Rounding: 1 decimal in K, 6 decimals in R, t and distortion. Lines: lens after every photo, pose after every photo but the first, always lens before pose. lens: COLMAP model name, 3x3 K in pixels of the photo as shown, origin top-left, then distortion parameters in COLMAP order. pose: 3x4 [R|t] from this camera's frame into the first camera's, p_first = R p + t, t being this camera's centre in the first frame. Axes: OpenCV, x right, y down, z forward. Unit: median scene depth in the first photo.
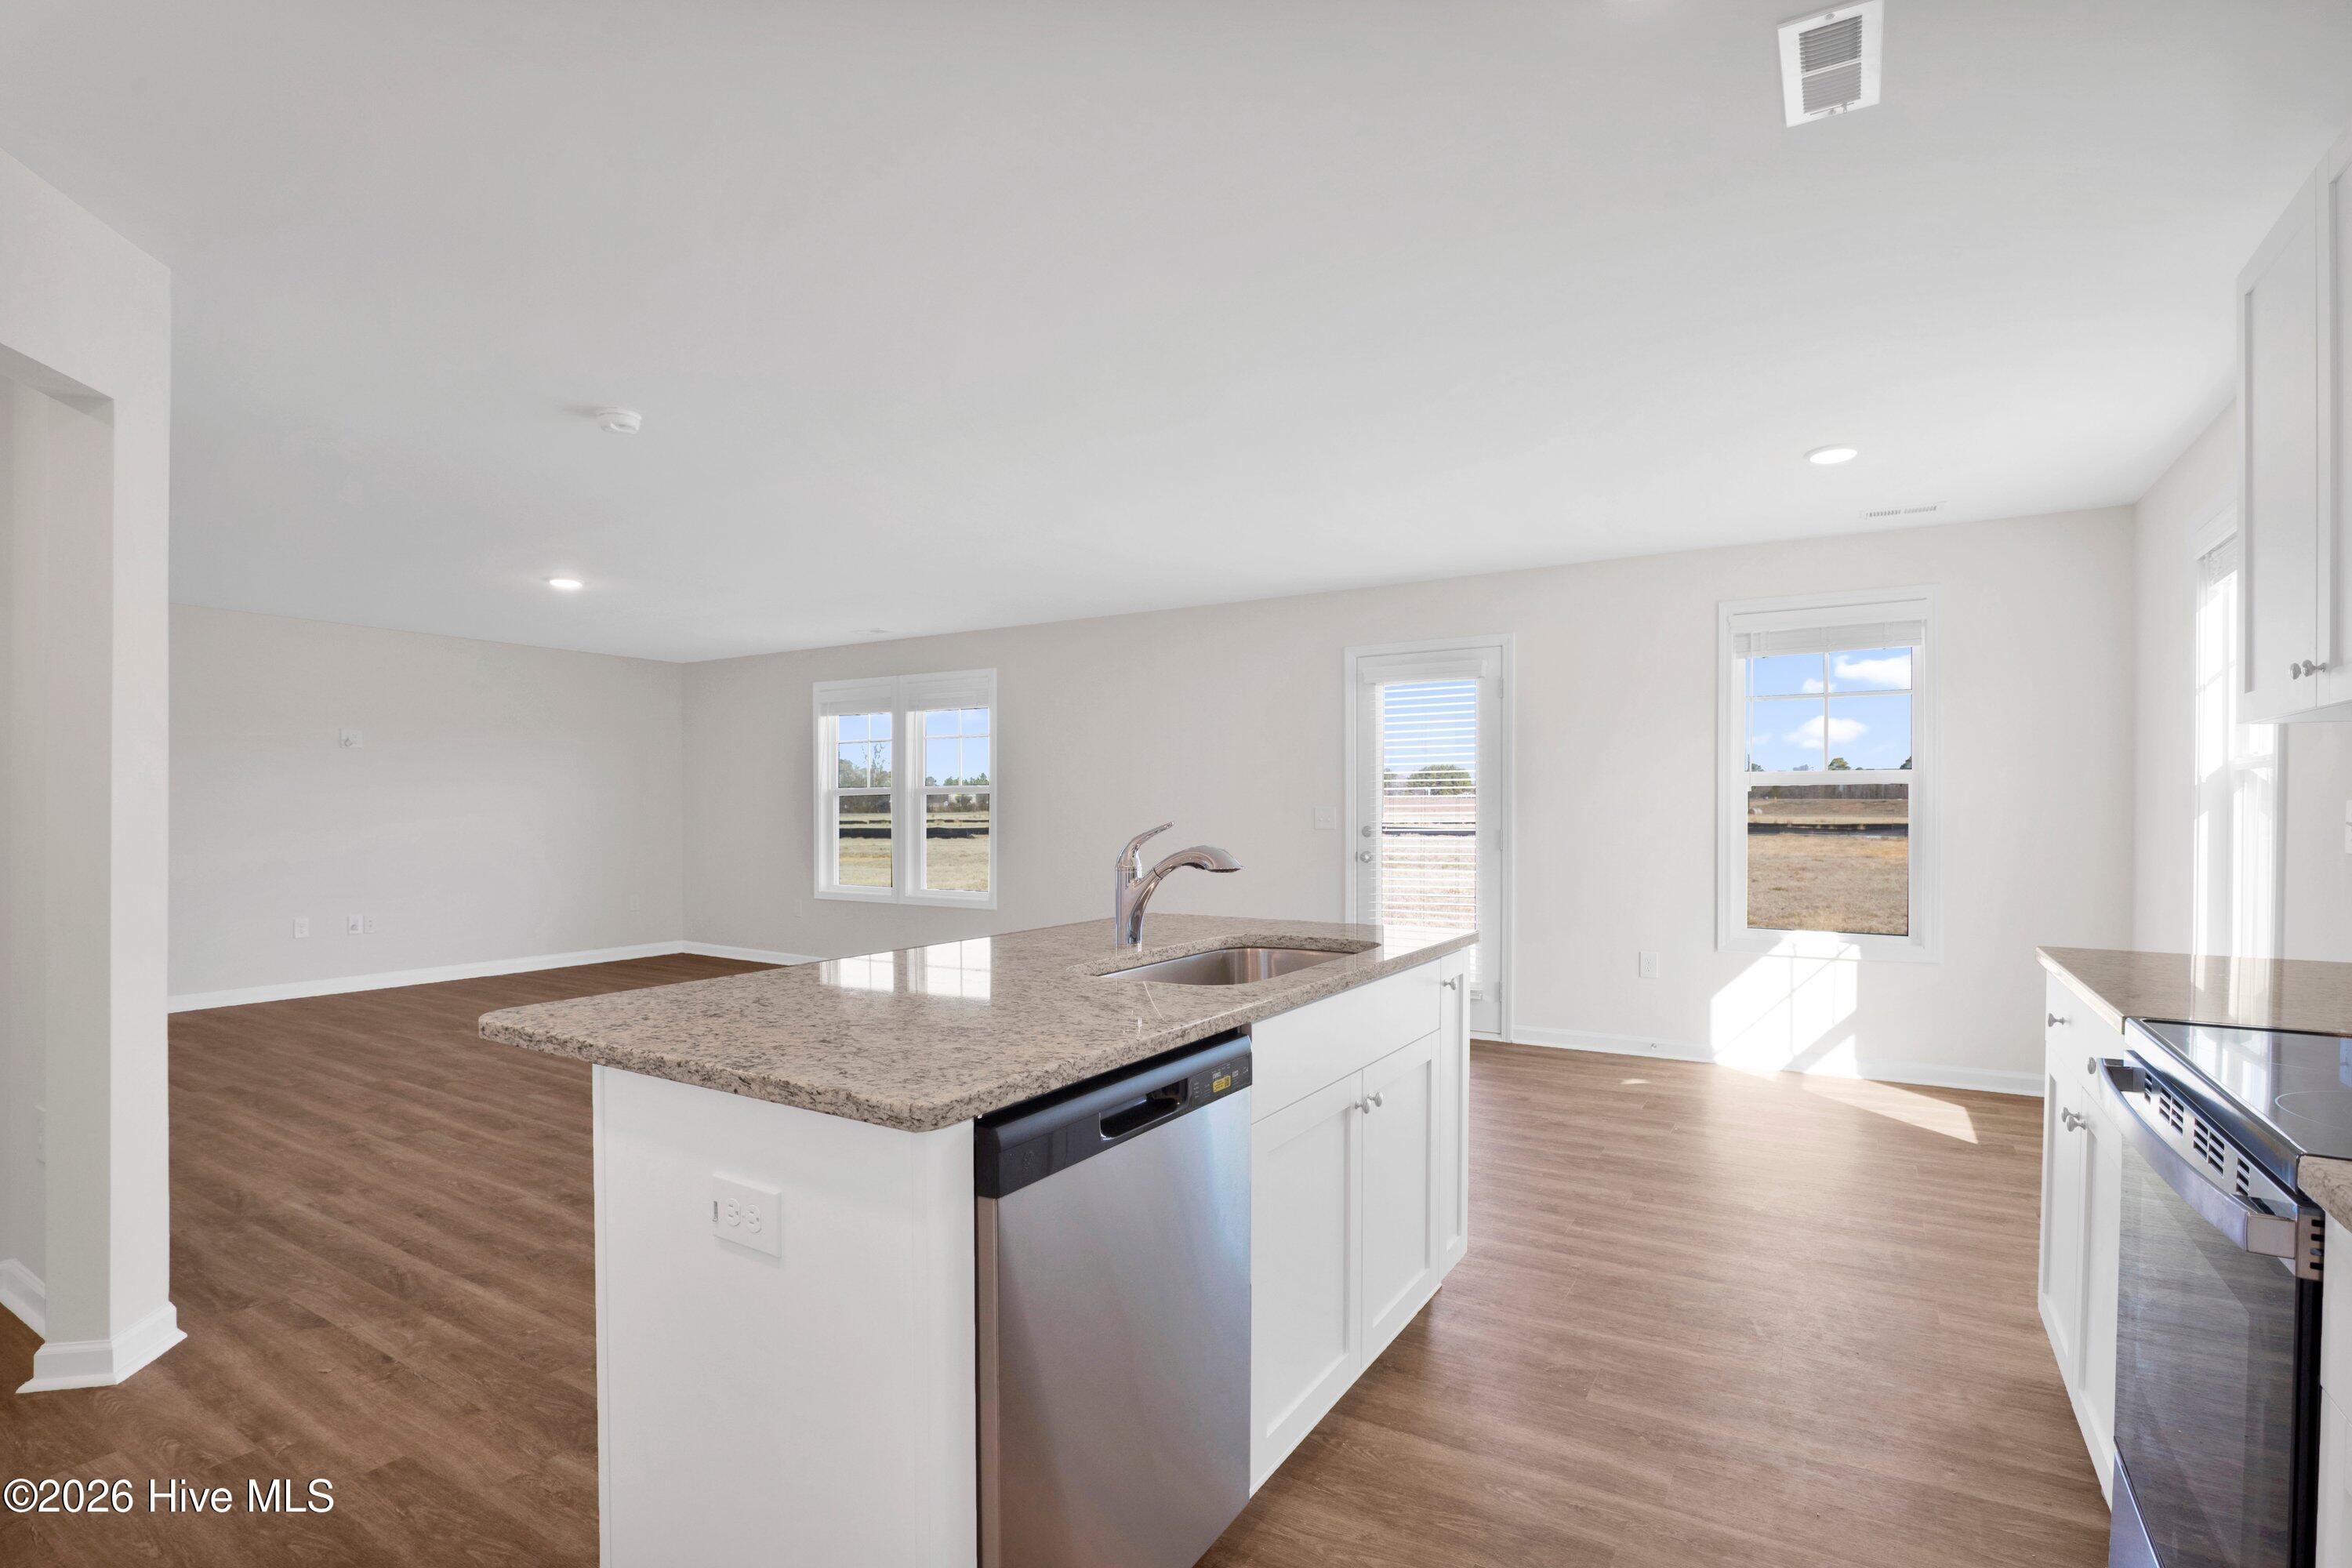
lens RADIAL K [[1119.7, 0, 1184.6], [0, 1119.7, 806.5], [0, 0, 1]] dist [-0.033401, 0.005212]
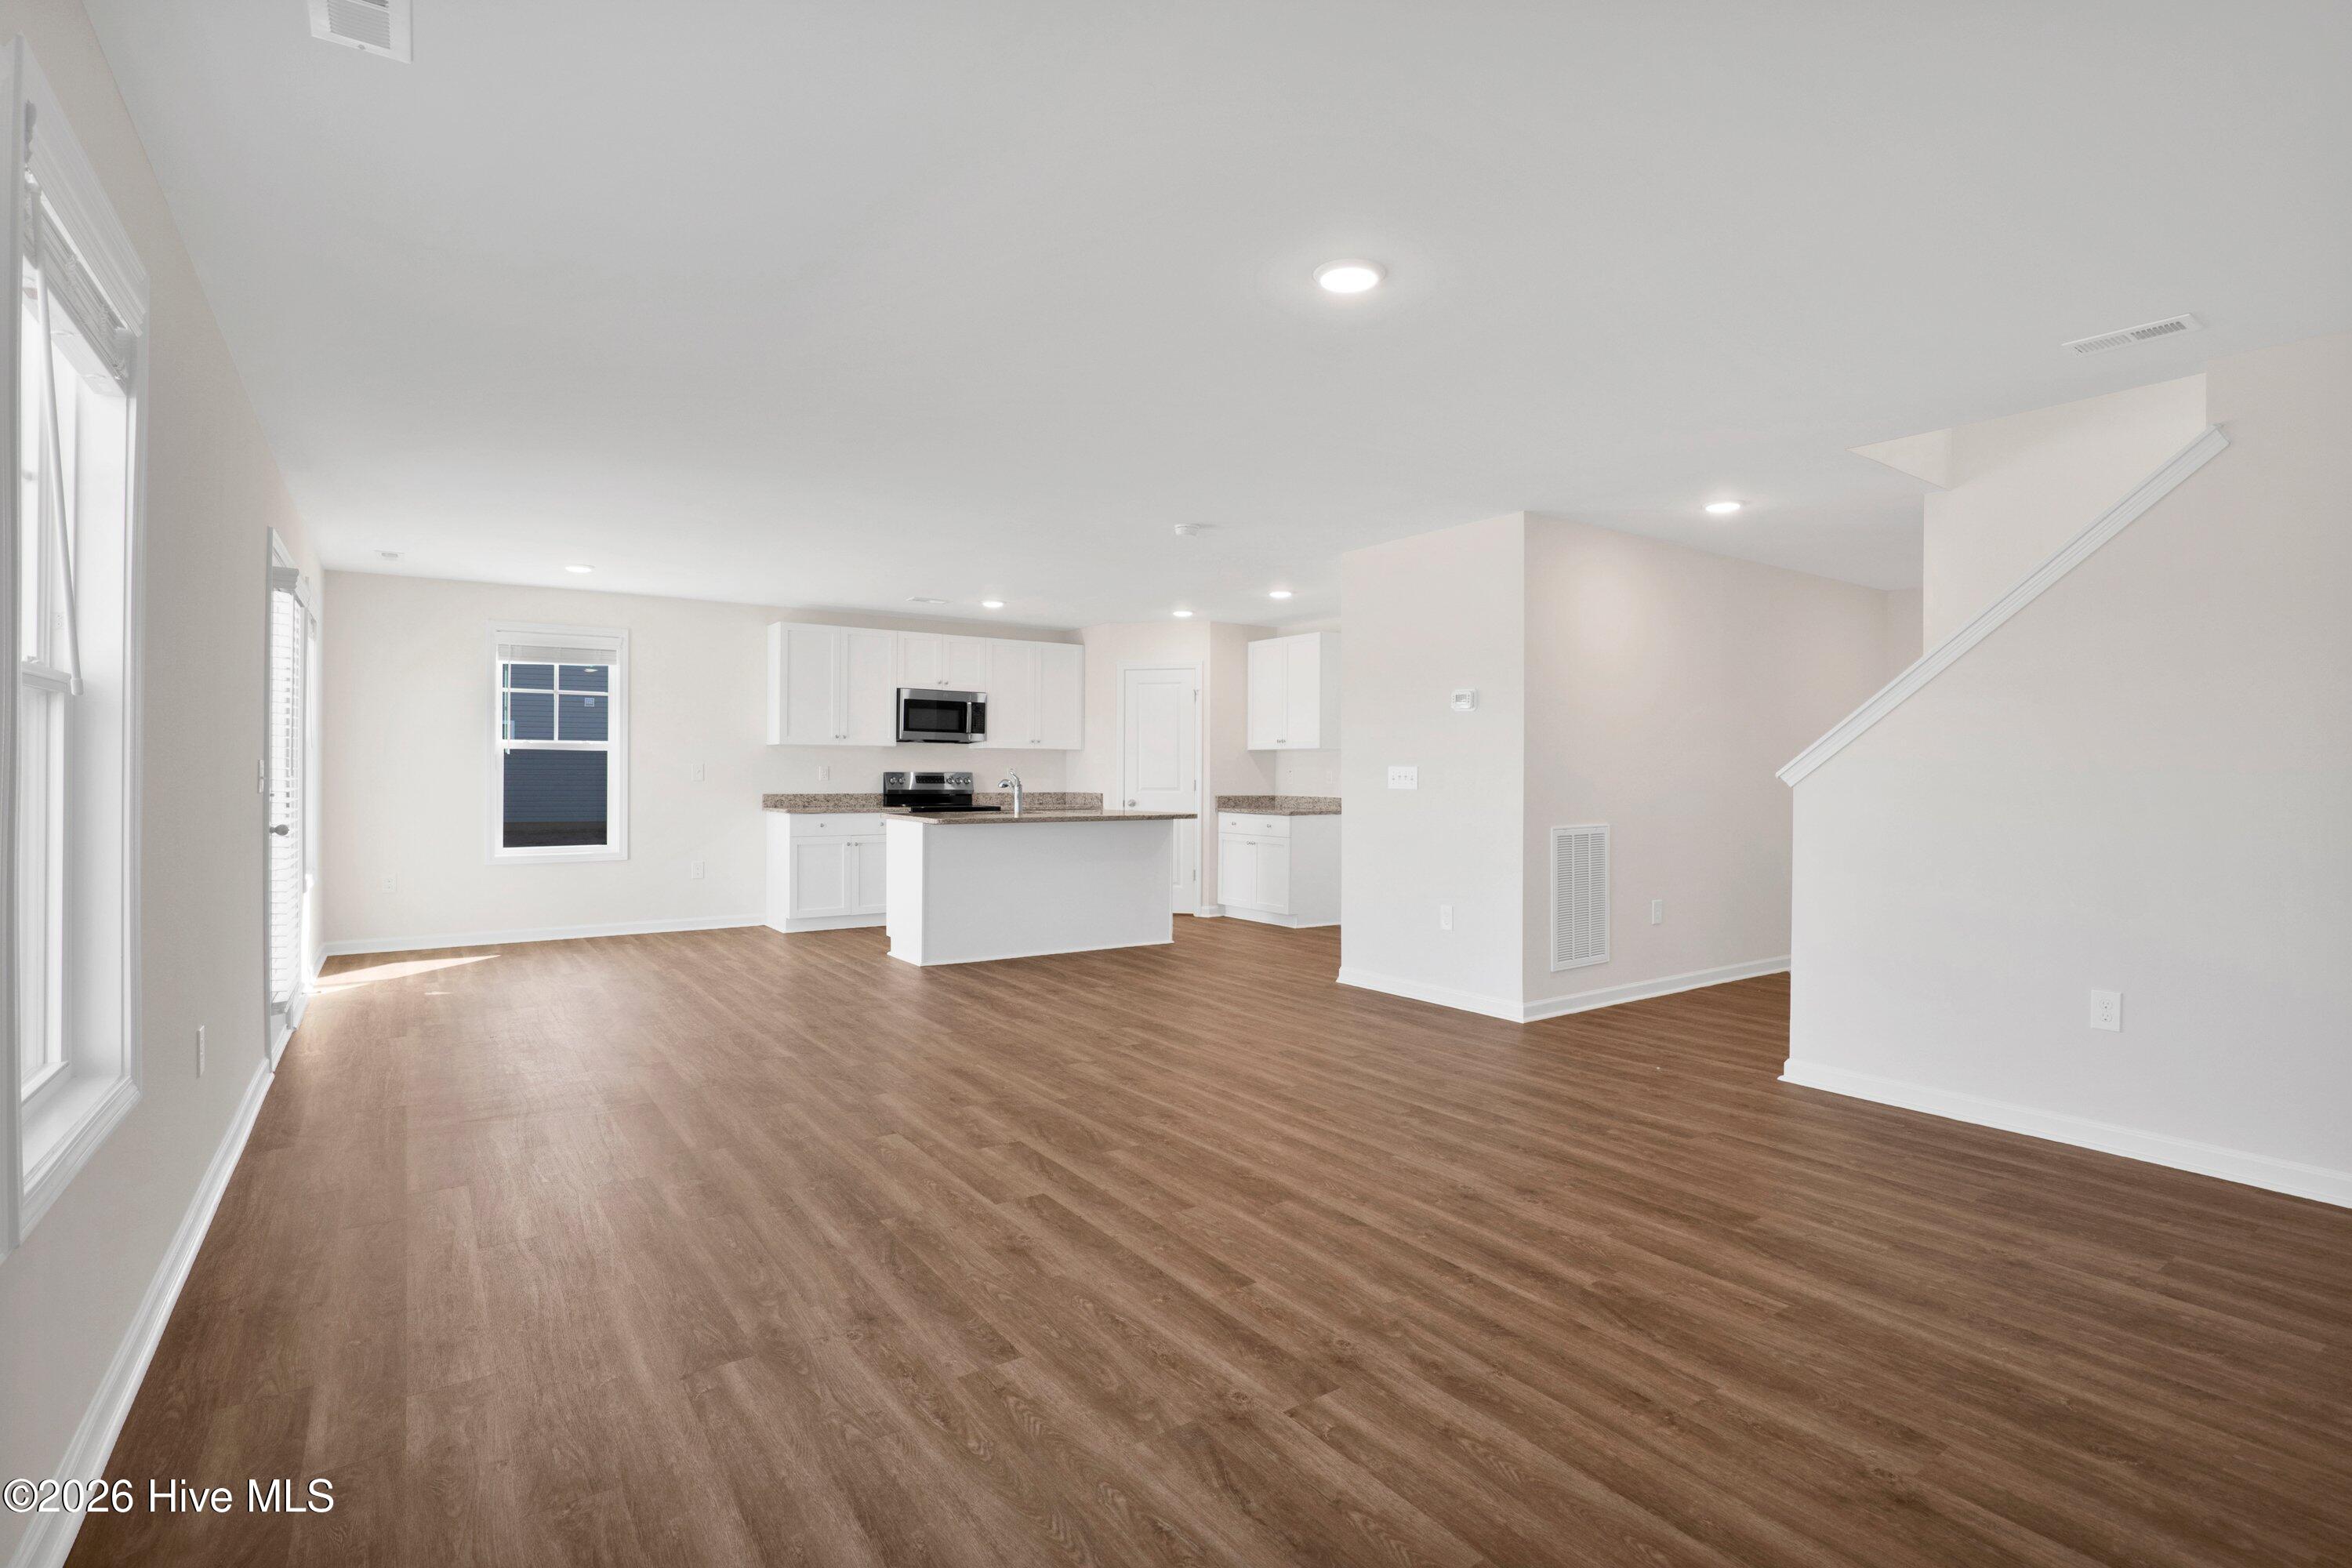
lens RADIAL K [[1147.2, 0, 1178.9], [0, 1147.2, 773.2], [0, 0, 1]] dist [-0.026277, 0.000204]
pose [[-0.909894, -0.005150, 0.414809, -1.012161], [-0.006720, 0.999975, -0.002325, 0.010915], [-0.414786, -0.004903, -0.909906, 2.142793]]
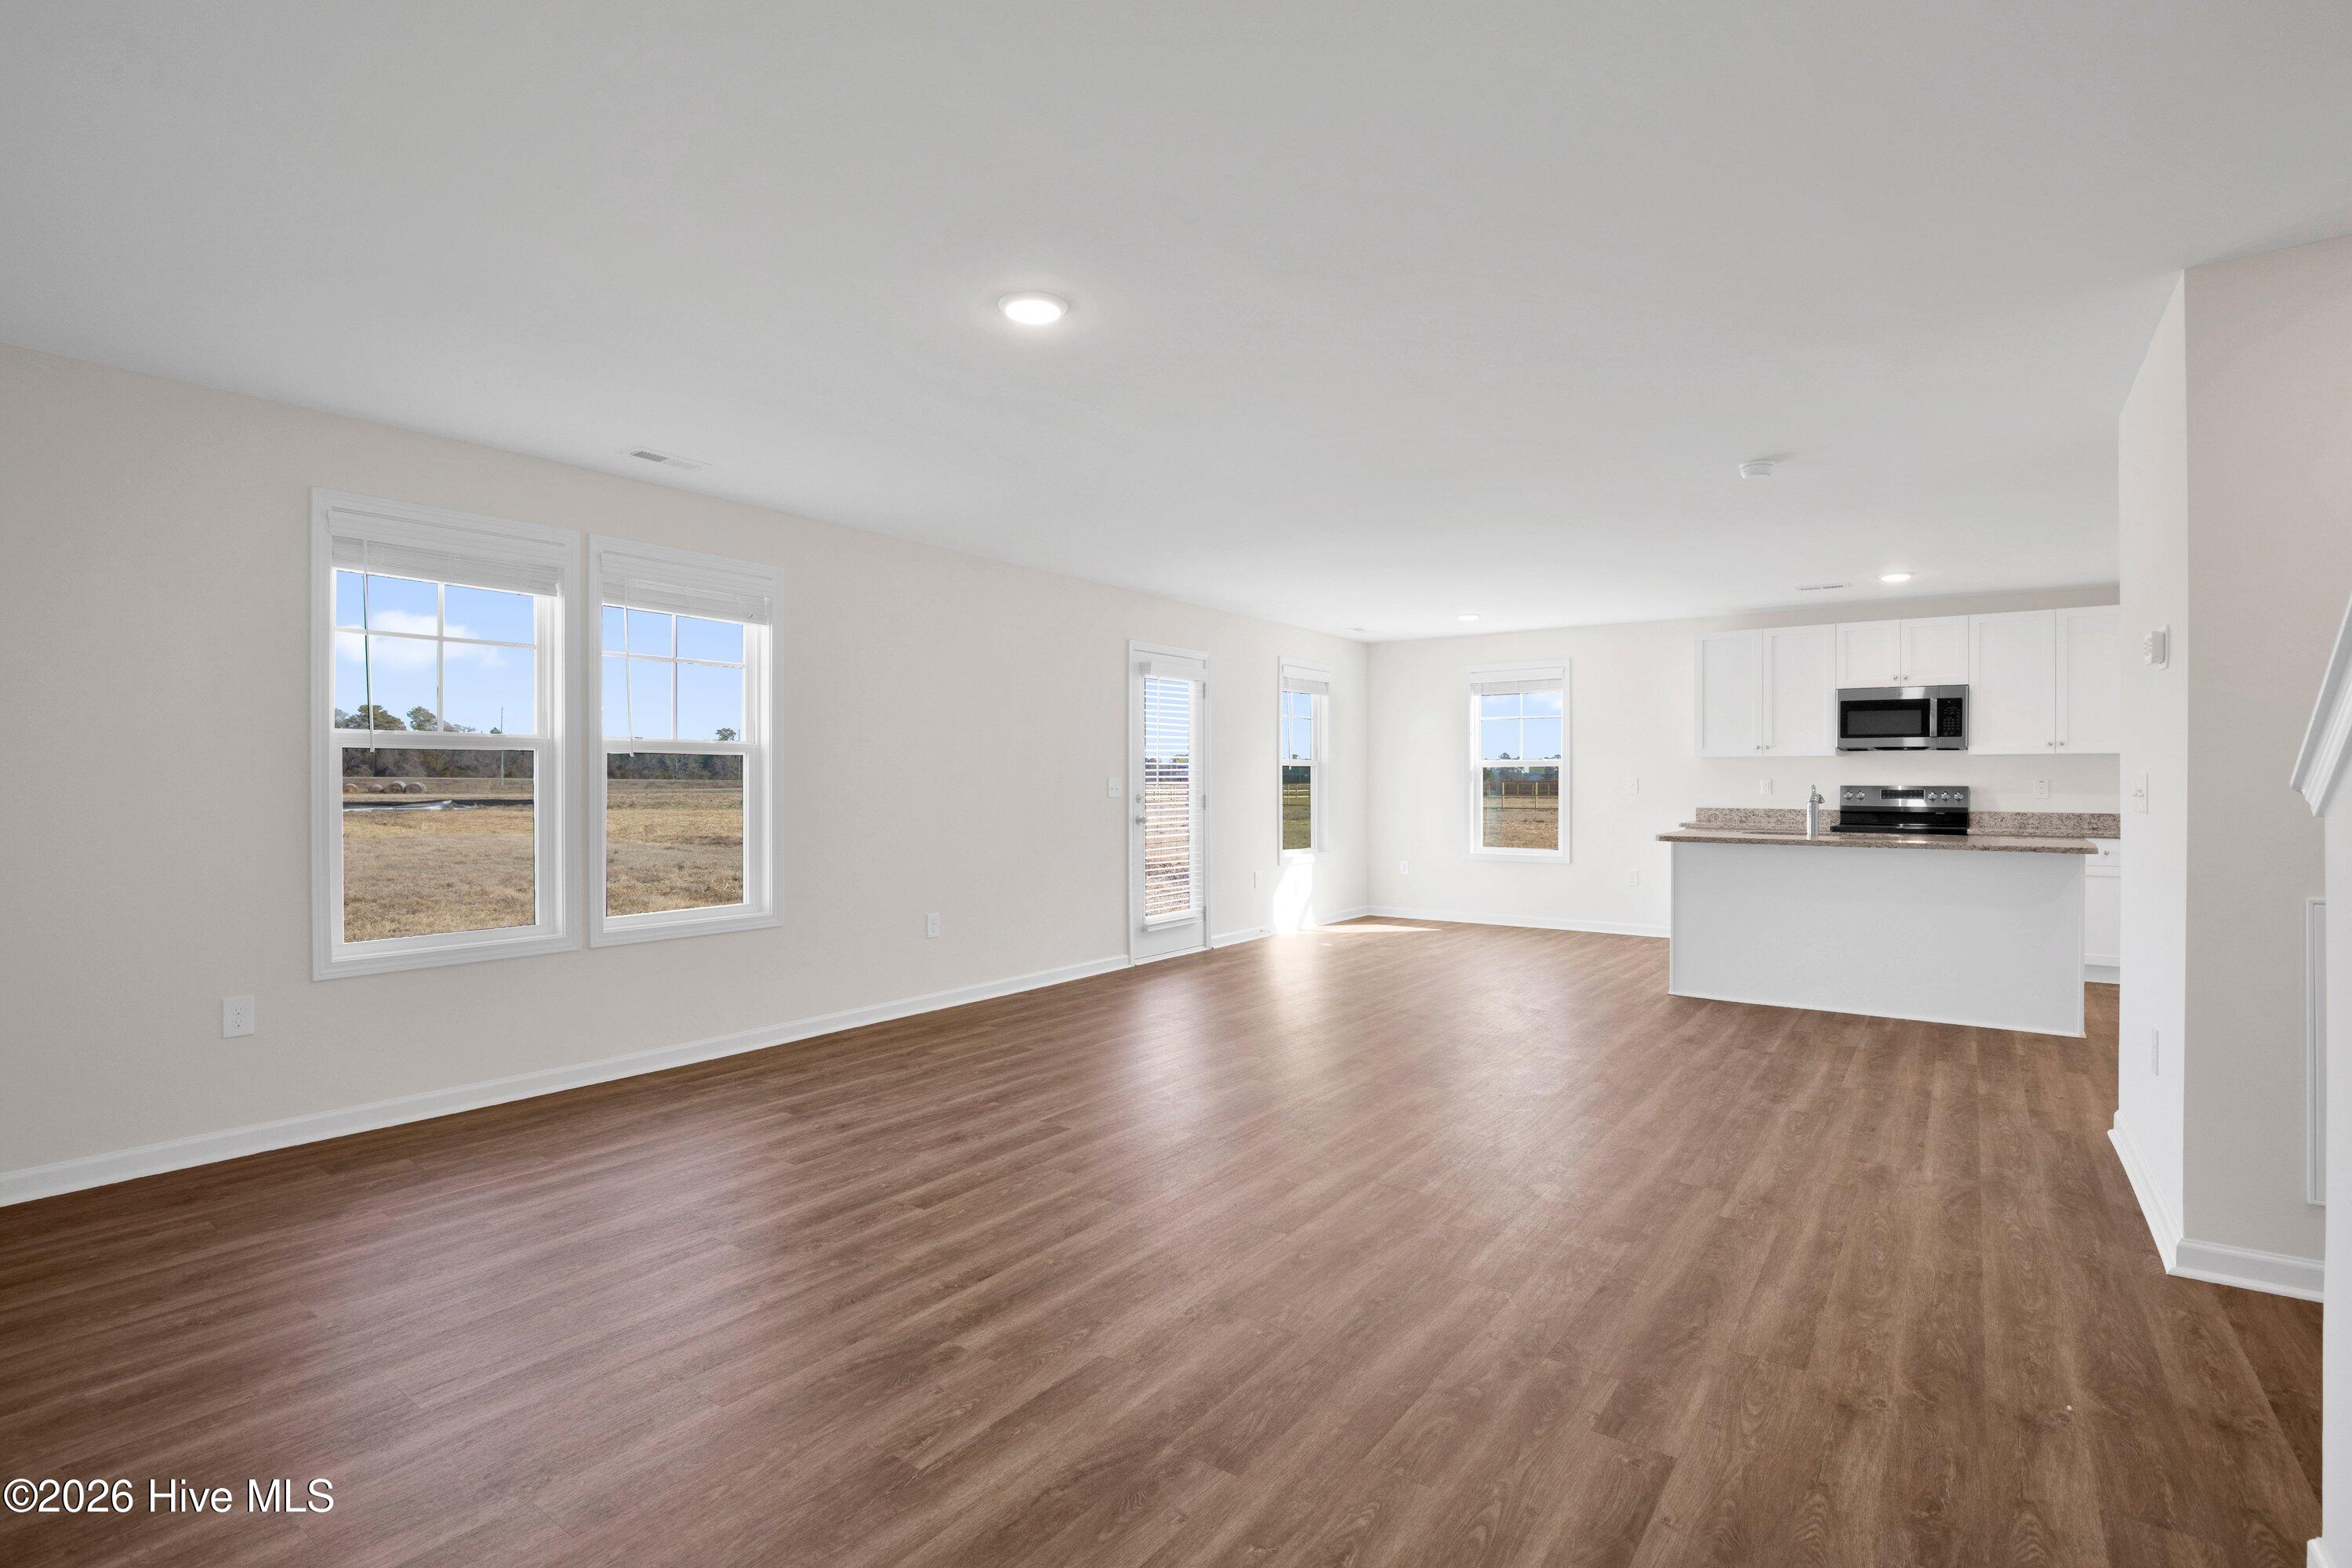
lens RADIAL K [[1083.5, 0, 1176.0], [0, 1083.5, 784.0], [0, 0, 1]] dist [-0.038497, -0.000113]
pose [[0.092085, -0.001512, 0.995750, -1.495444], [-0.004251, 0.999989, 0.001911, 0.006428], [-0.995742, -0.004409, 0.092077, 1.298908]]
